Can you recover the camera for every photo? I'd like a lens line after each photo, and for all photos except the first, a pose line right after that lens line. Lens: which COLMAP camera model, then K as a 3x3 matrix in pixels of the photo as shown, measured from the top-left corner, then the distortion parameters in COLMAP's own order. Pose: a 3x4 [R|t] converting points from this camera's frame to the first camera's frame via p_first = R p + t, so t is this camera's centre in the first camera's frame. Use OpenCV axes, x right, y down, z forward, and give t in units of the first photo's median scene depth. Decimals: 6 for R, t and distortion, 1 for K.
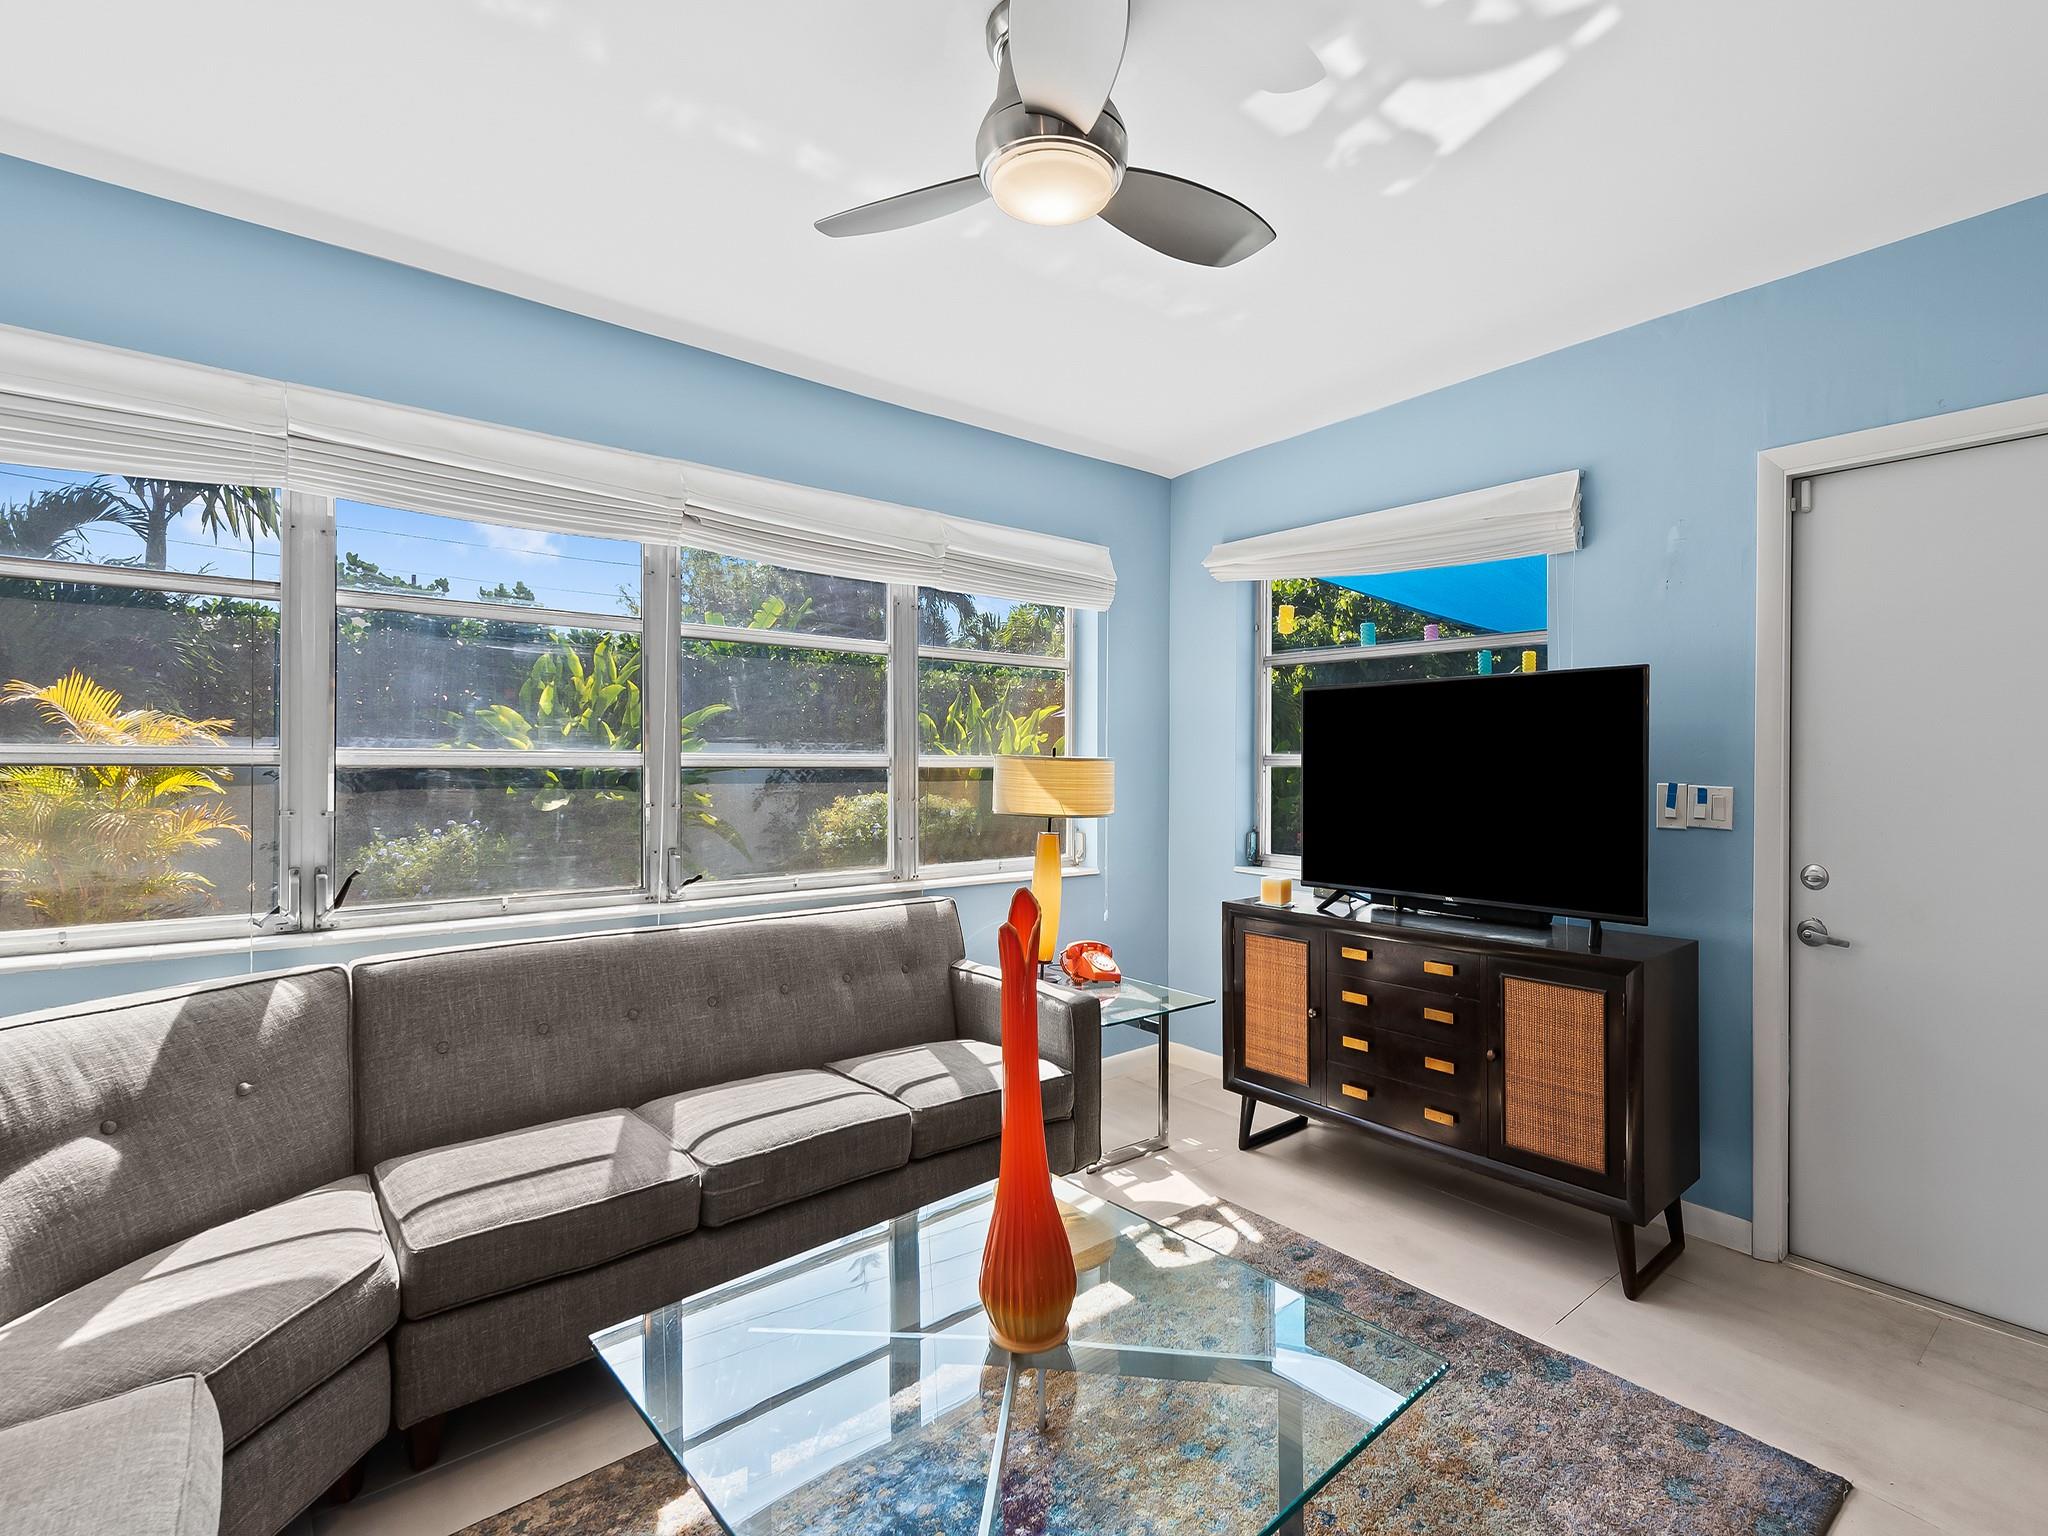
lens RADIAL K [[974.5, 0, 1042.2], [0, 974.5, 767.7], [0, 0, 1]] dist [0.012093, -0.000874]
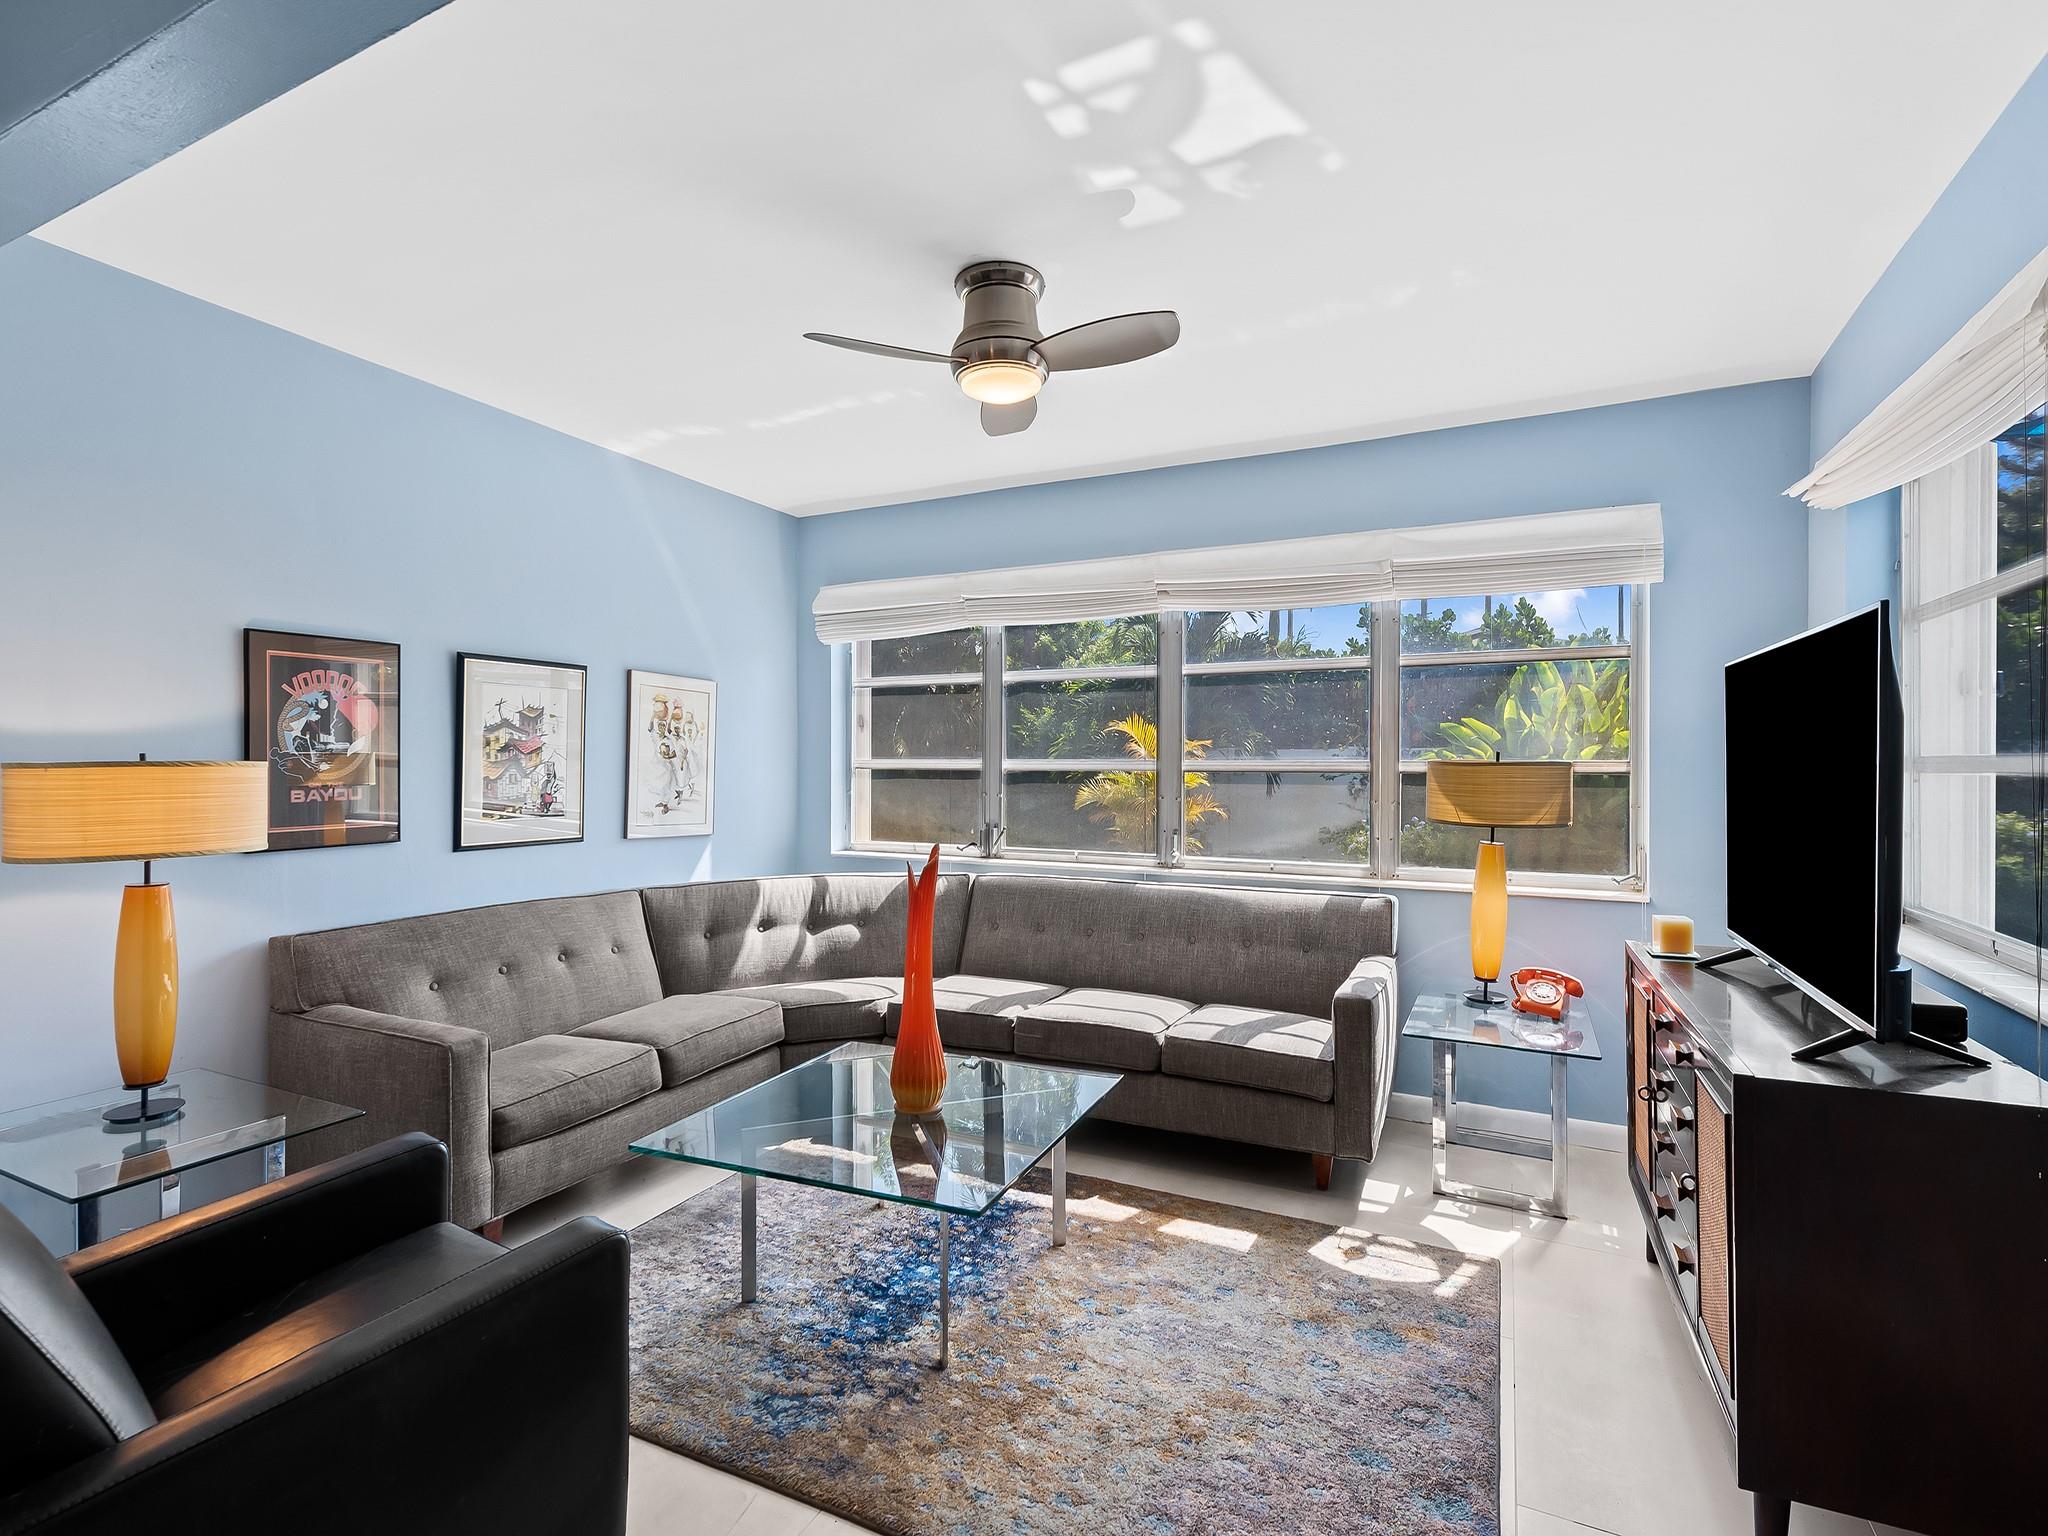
lens RADIAL K [[974.5, 0, 1038.5], [0, 974.5, 767.9], [0, 0, 1]] dist [0.012093, -0.000874]
pose [[0.415580, -0.000903, -0.909556, 0.824684], [-0.005322, 0.999980, -0.003424, 0.001075], [0.909541, 0.006263, 0.415567, 0.258731]]
